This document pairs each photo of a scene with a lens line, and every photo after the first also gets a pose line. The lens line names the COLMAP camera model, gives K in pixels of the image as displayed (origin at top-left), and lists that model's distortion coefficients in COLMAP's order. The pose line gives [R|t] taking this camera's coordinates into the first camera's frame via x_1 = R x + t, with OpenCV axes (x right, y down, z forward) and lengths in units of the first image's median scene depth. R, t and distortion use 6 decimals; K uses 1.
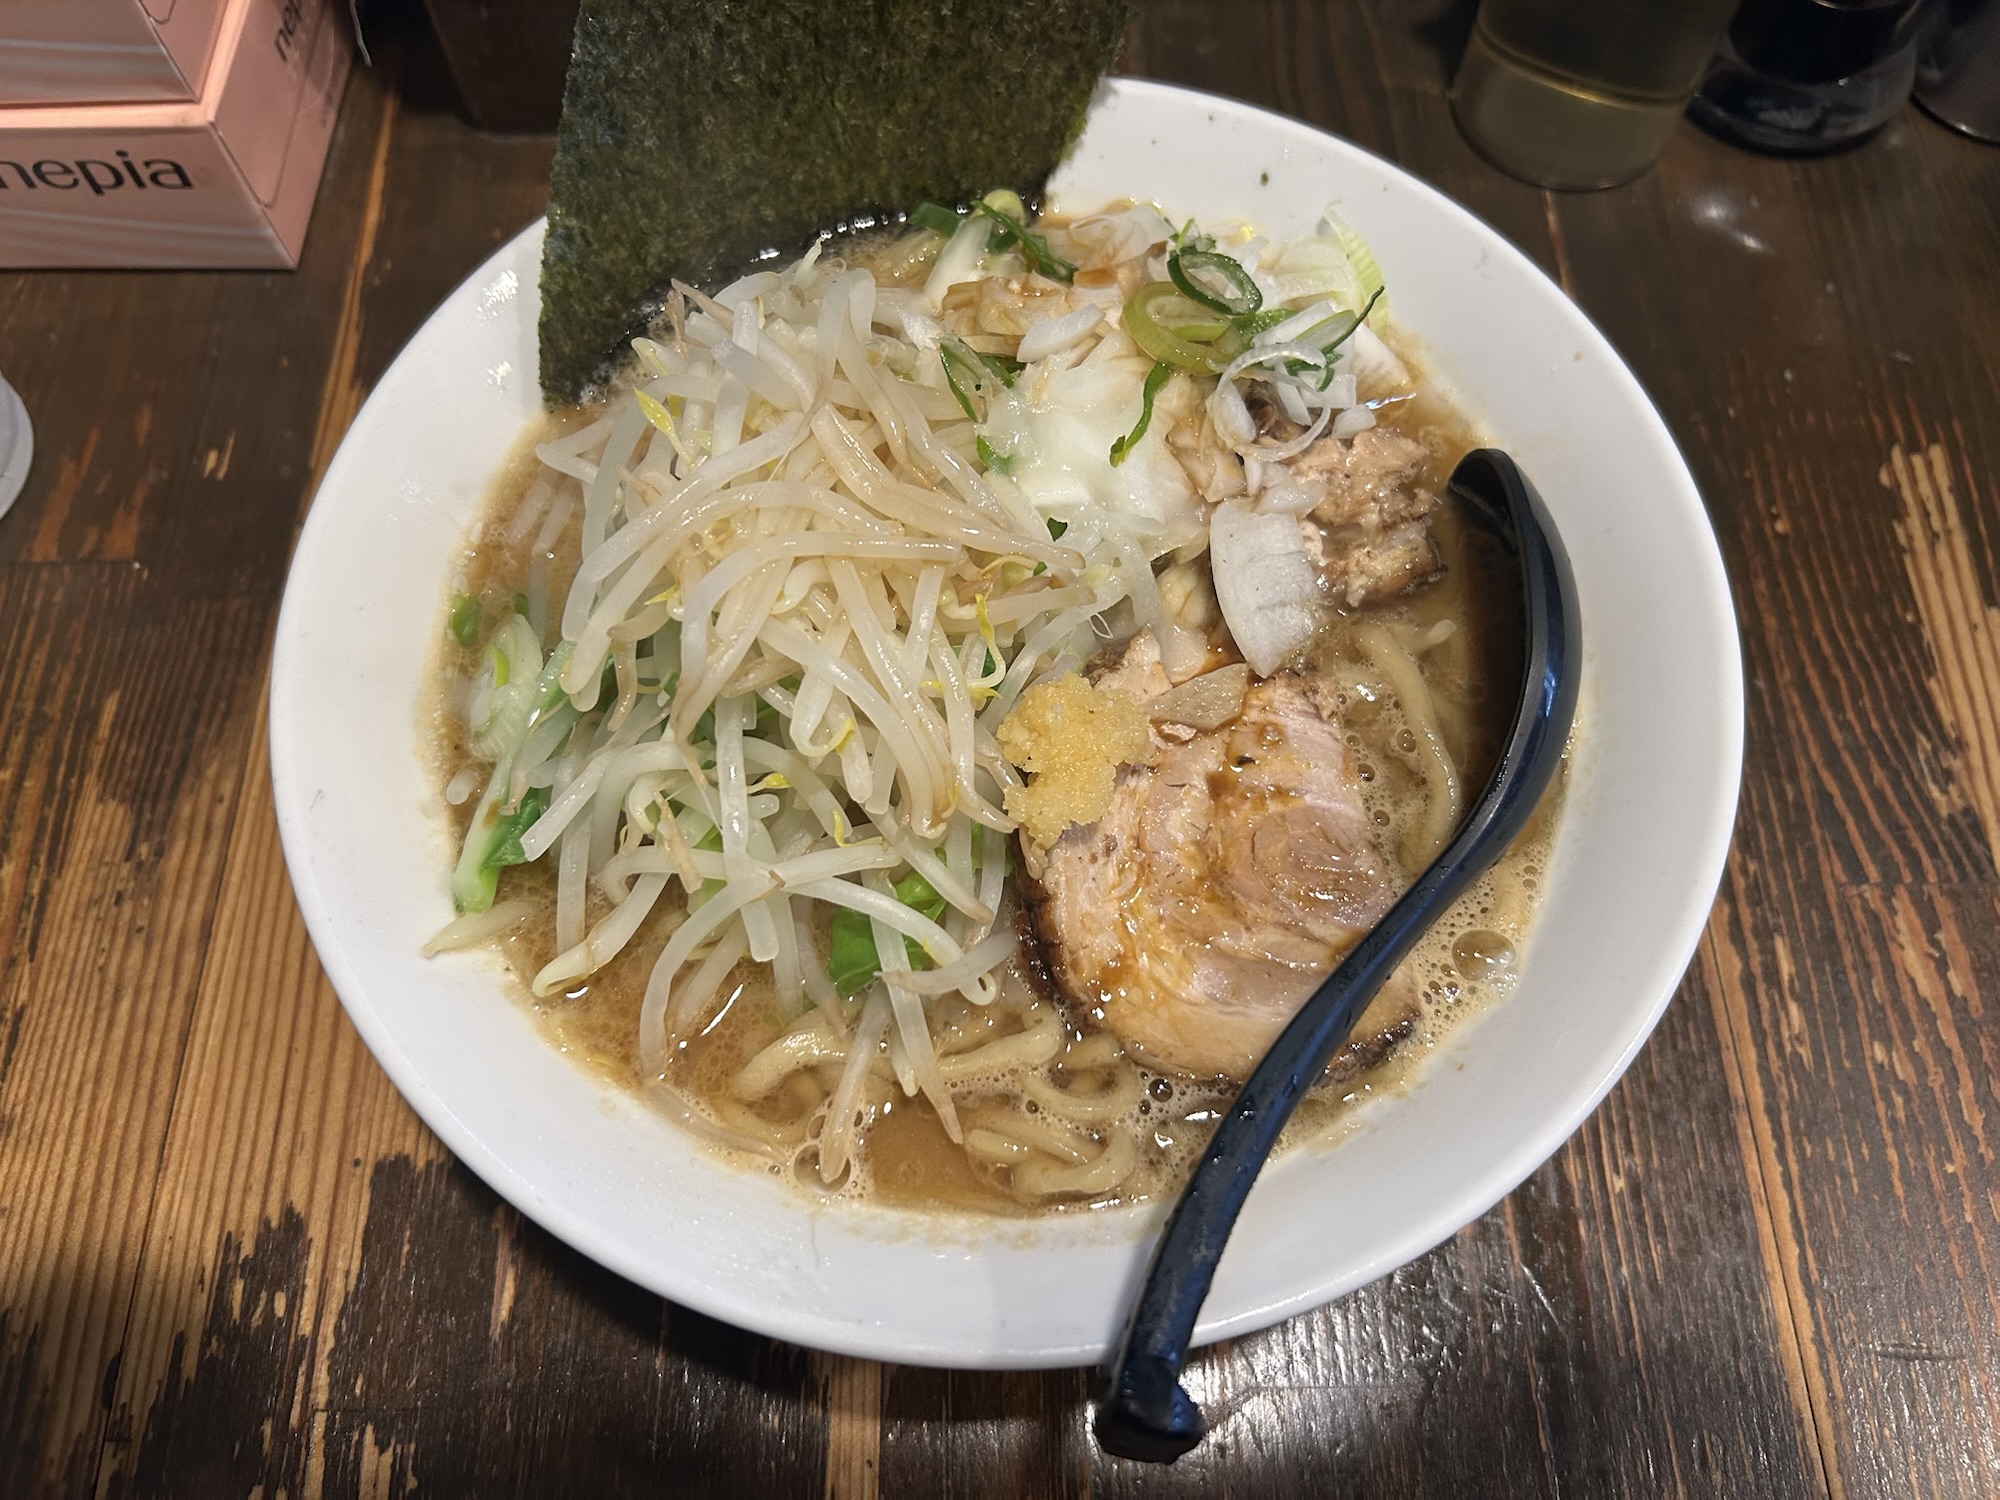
lens RADIAL K [[1468.8, 0, 994.8], [0, 1468.8, 756.2], [0, 0, 1]] dist [0.028902, -0.049404]
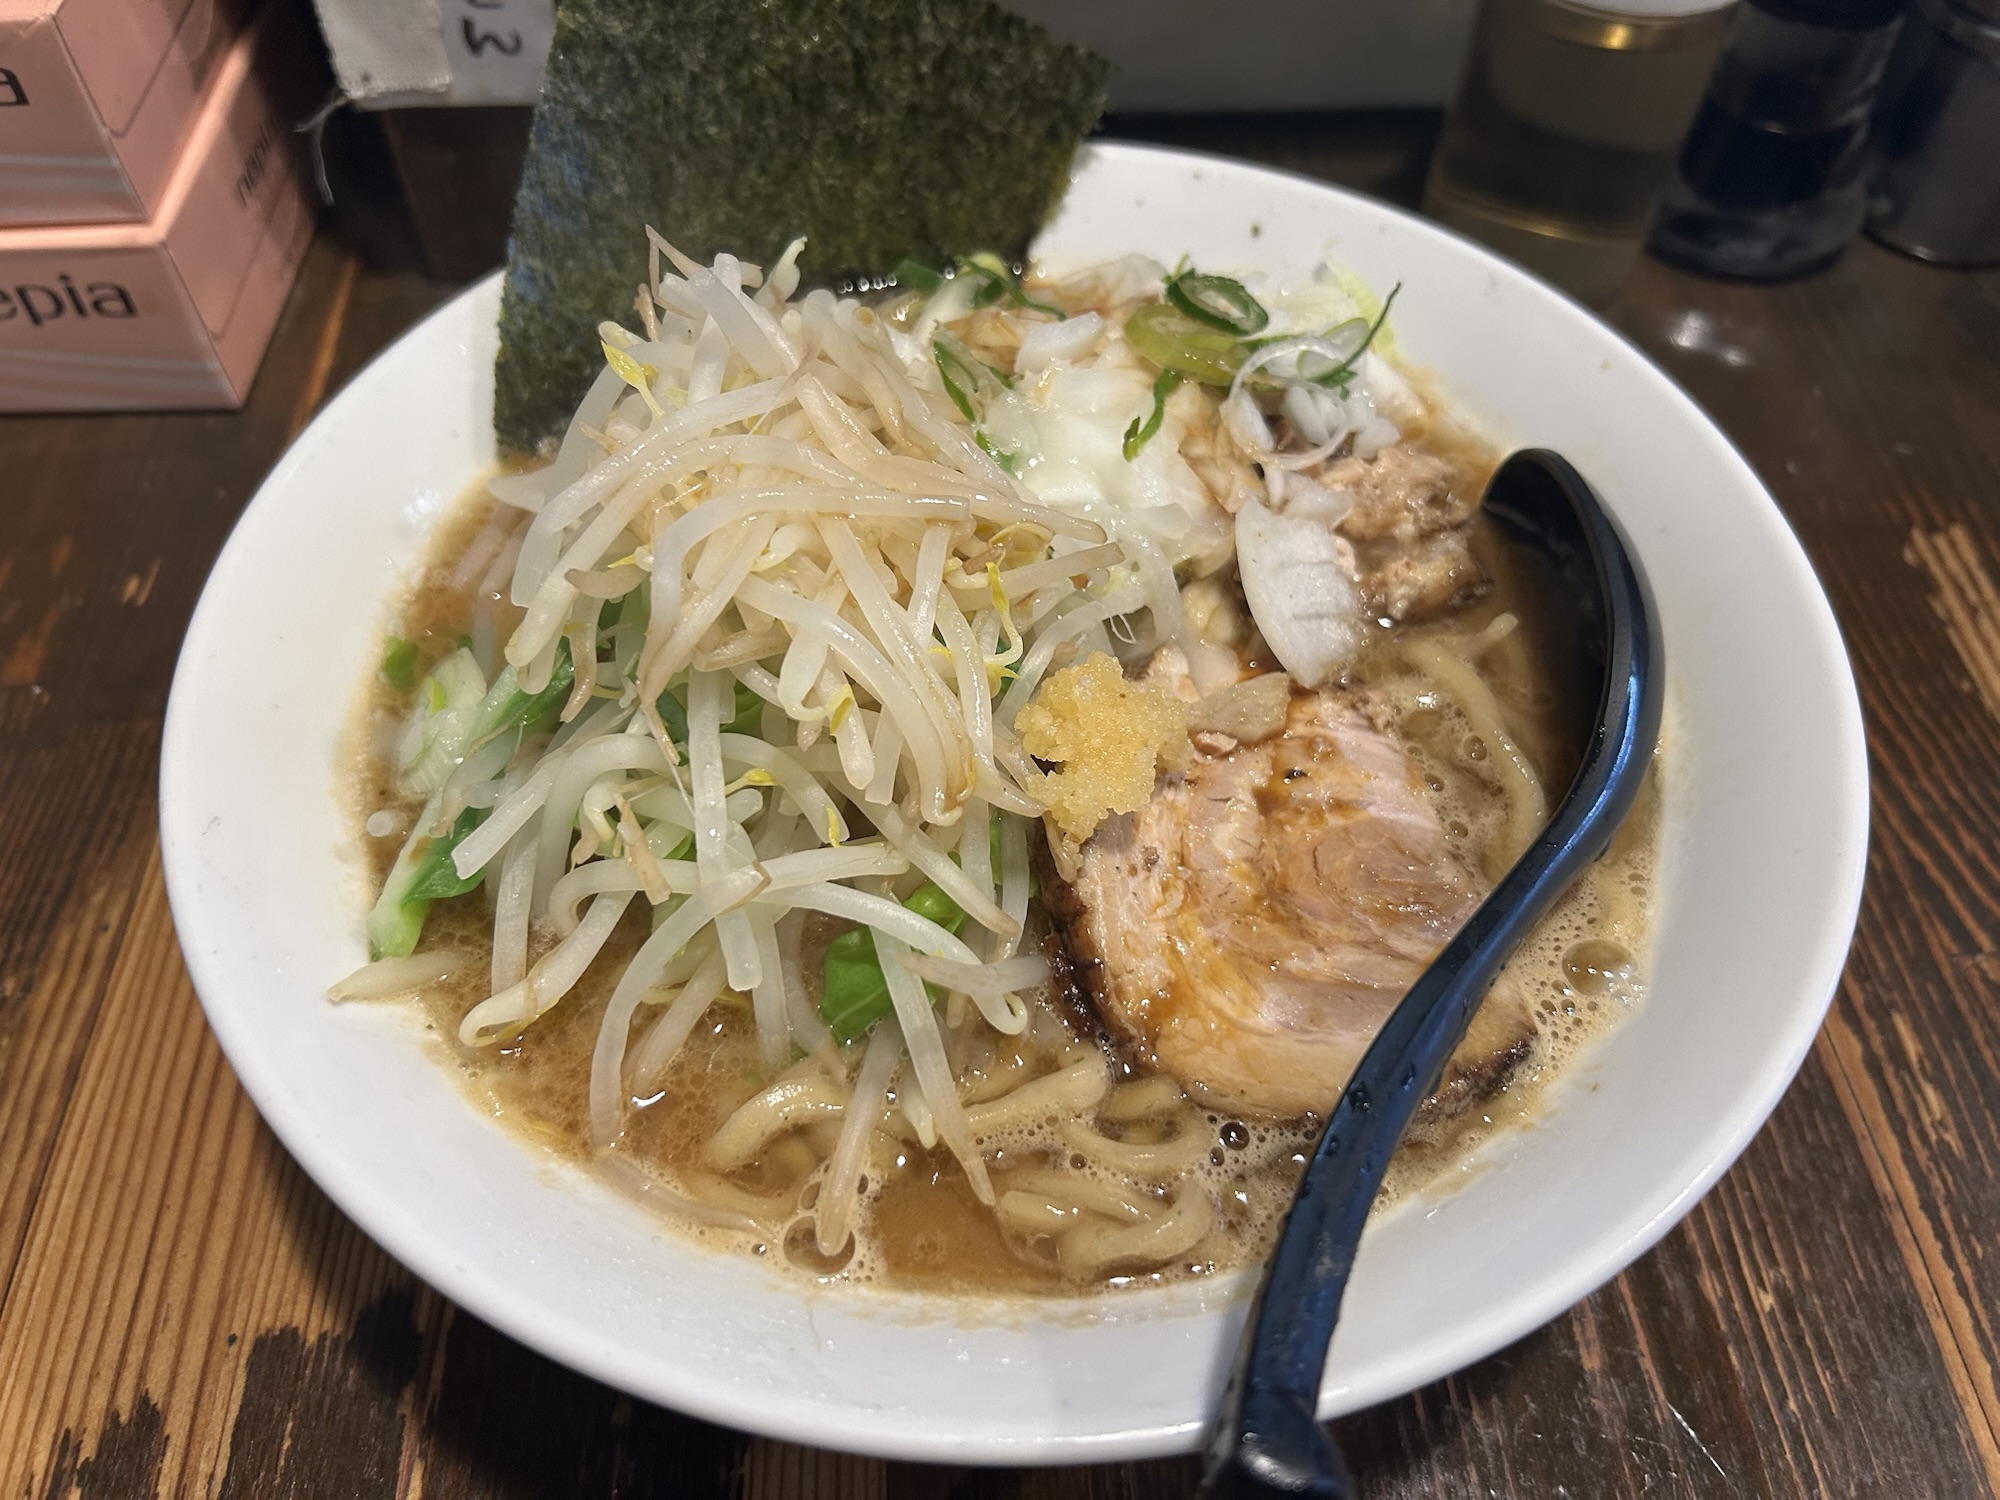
lens RADIAL K [[1499.4, 0, 993.1], [0, 1499.4, 756.3], [0, 0, 1]] dist [0.006467, -0.027257]
pose [[0.999026, -0.029310, 0.032992, -0.038377], [0.035779, 0.975573, -0.216740, 0.181752], [-0.025833, 0.217709, 0.975672, 0.136972]]
